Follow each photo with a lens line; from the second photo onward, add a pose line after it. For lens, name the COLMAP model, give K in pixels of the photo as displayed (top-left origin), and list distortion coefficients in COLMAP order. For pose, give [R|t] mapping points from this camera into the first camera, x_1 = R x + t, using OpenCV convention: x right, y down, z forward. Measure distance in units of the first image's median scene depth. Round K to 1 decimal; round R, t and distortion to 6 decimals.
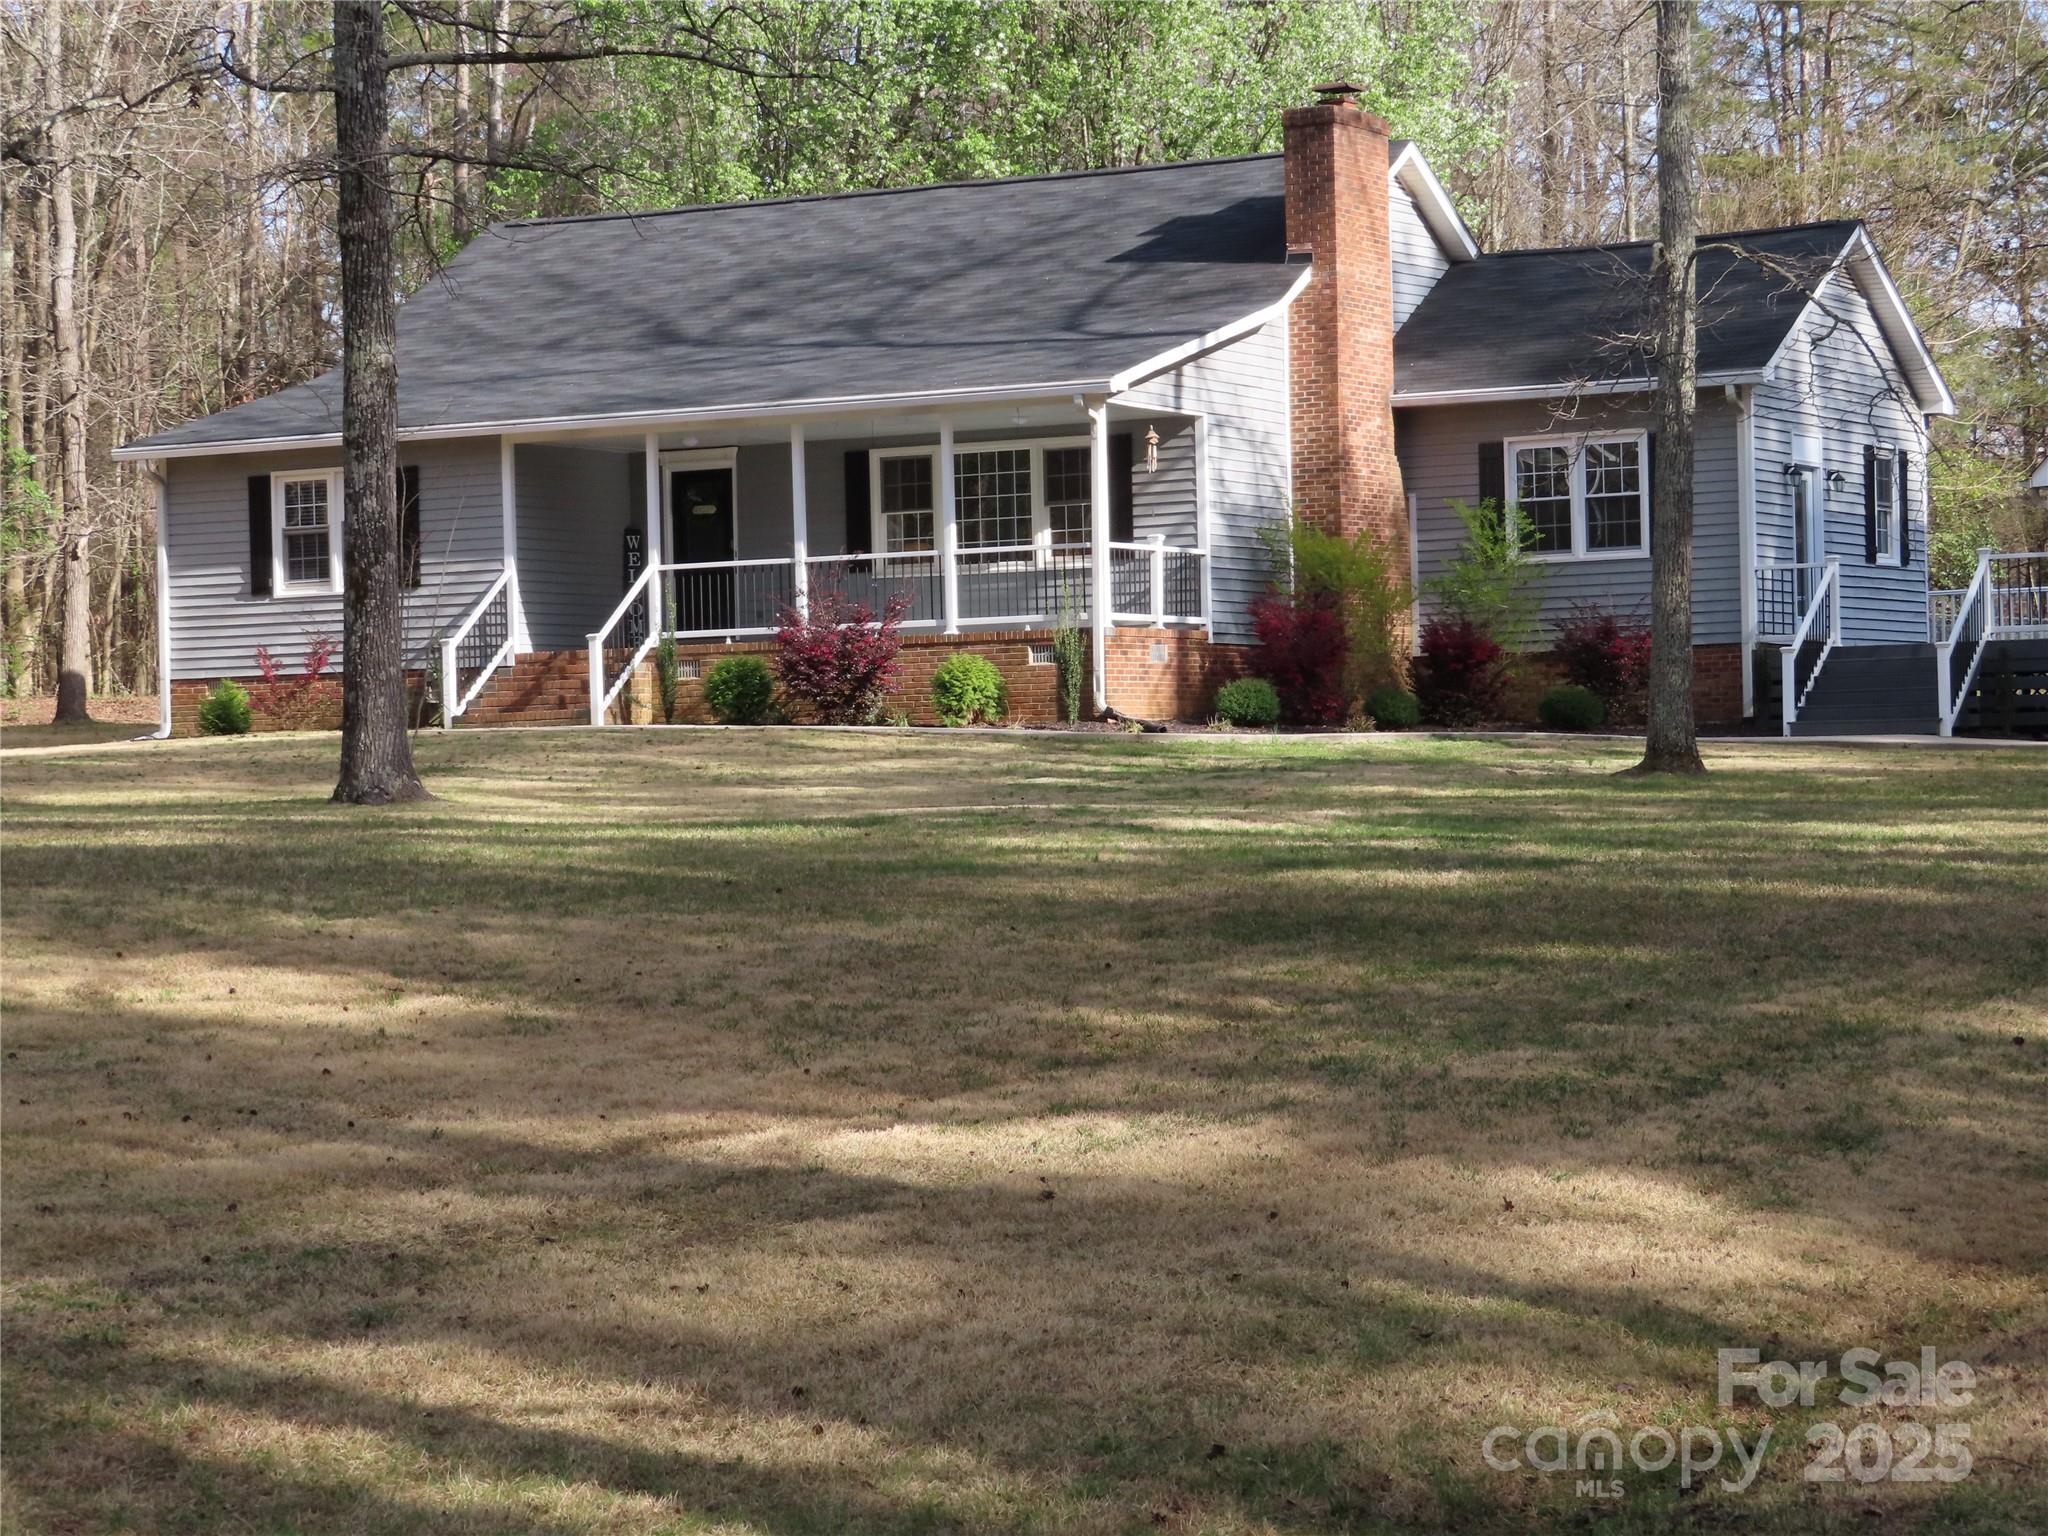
lens RADIAL K [[4837.7, 0, 1020.2], [0, 4837.7, 767.6], [0, 0, 1]] dist [-0.024607, 0.000000]
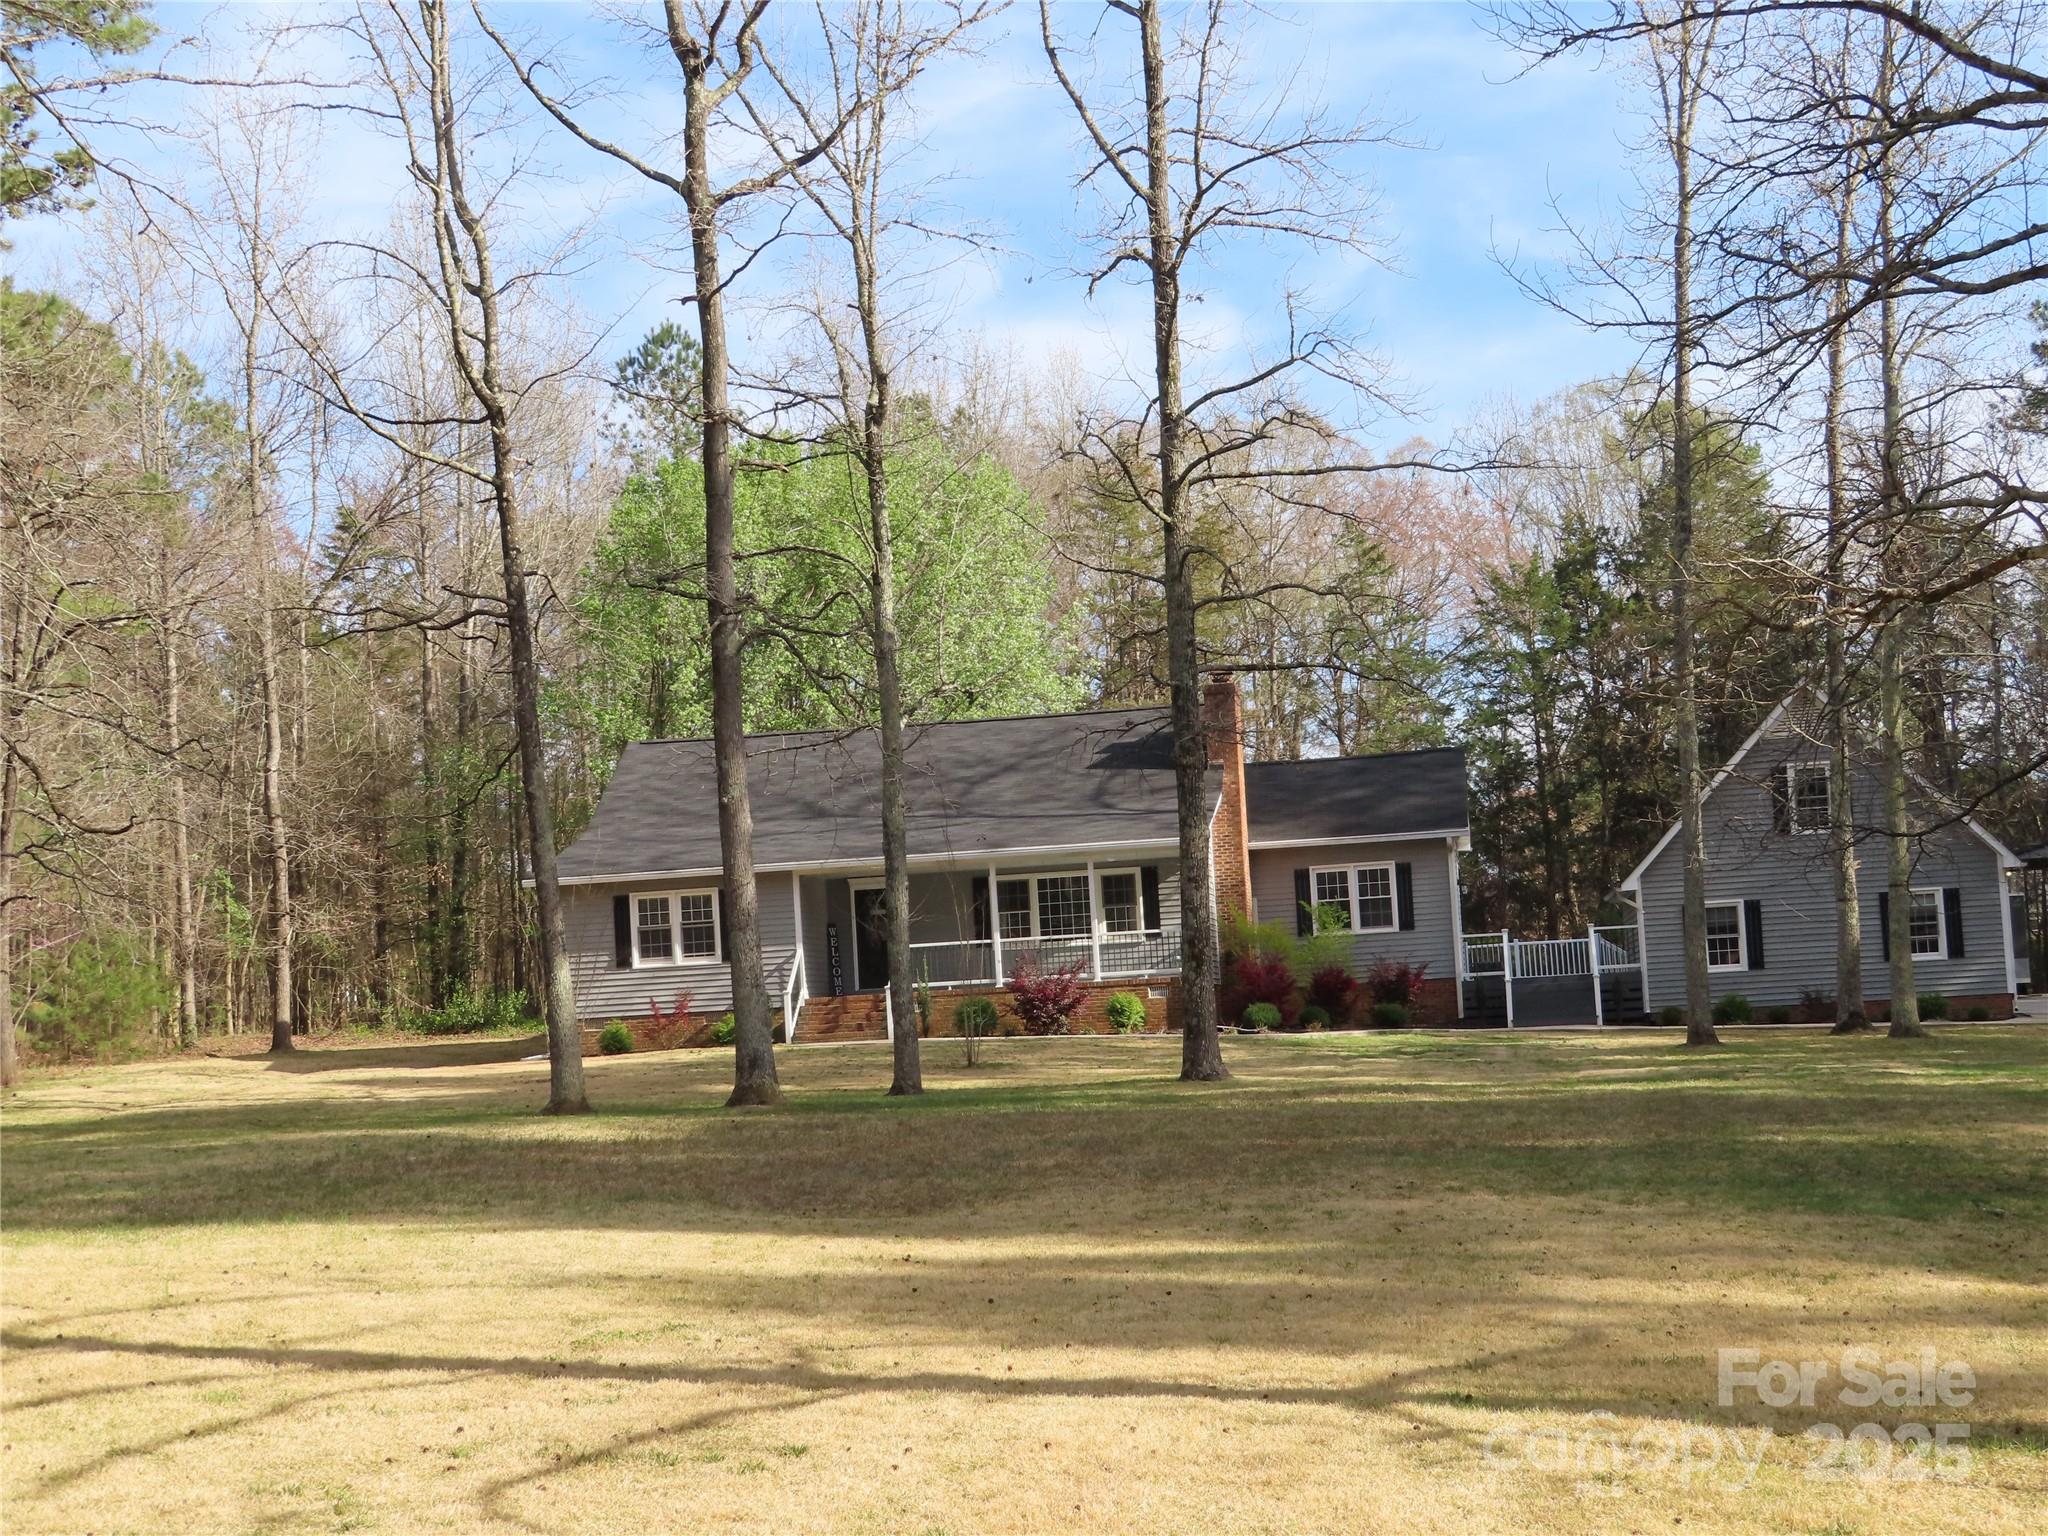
lens RADIAL K [[3022.2, 0, 1018.2], [0, 3022.2, 753.8], [0, 0, 1]] dist [-0.045860, 0.000000]
pose [[0.937445, 0.005232, 0.348094, -0.410181], [0.029928, 0.994974, -0.095555, -0.005830], [-0.346844, 0.099996, 0.932577, -0.019012]]
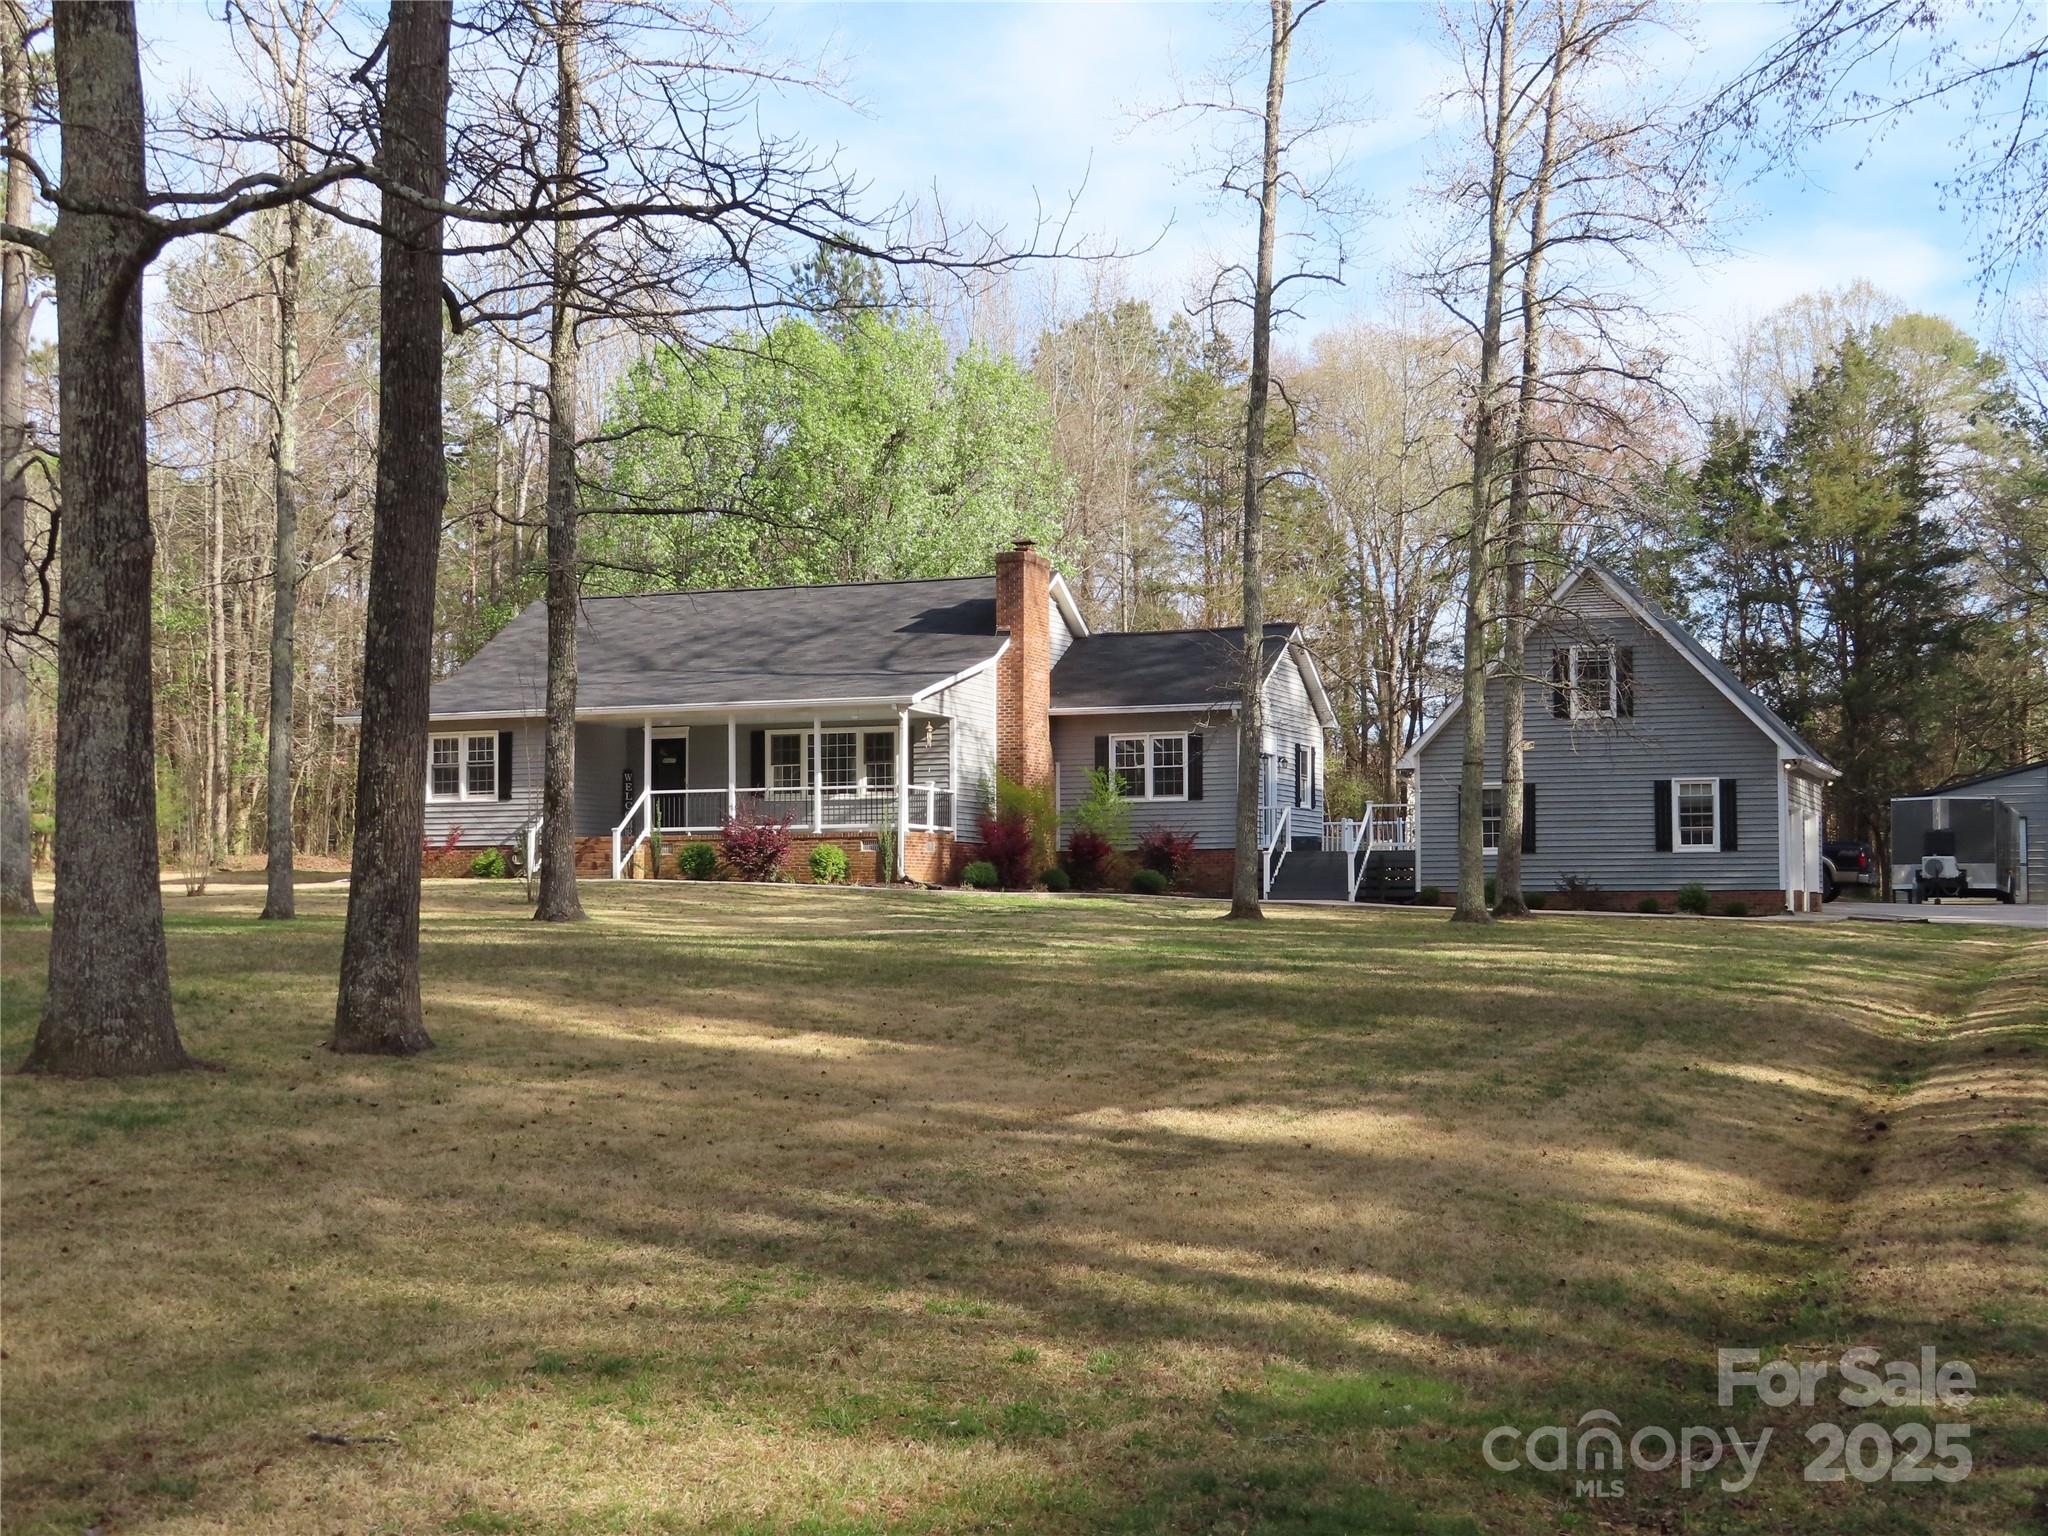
lens RADIAL K [[2657.0, 0, 1051.6], [0, 2657.0, 767.6], [0, 0, 1]] dist [-0.054102, 0.000000]
pose [[0.990707, 0.027892, 0.133120, -0.058658], [-0.020820, 0.998312, -0.054225, 0.000034], [-0.134408, 0.050950, 0.989615, -0.000788]]
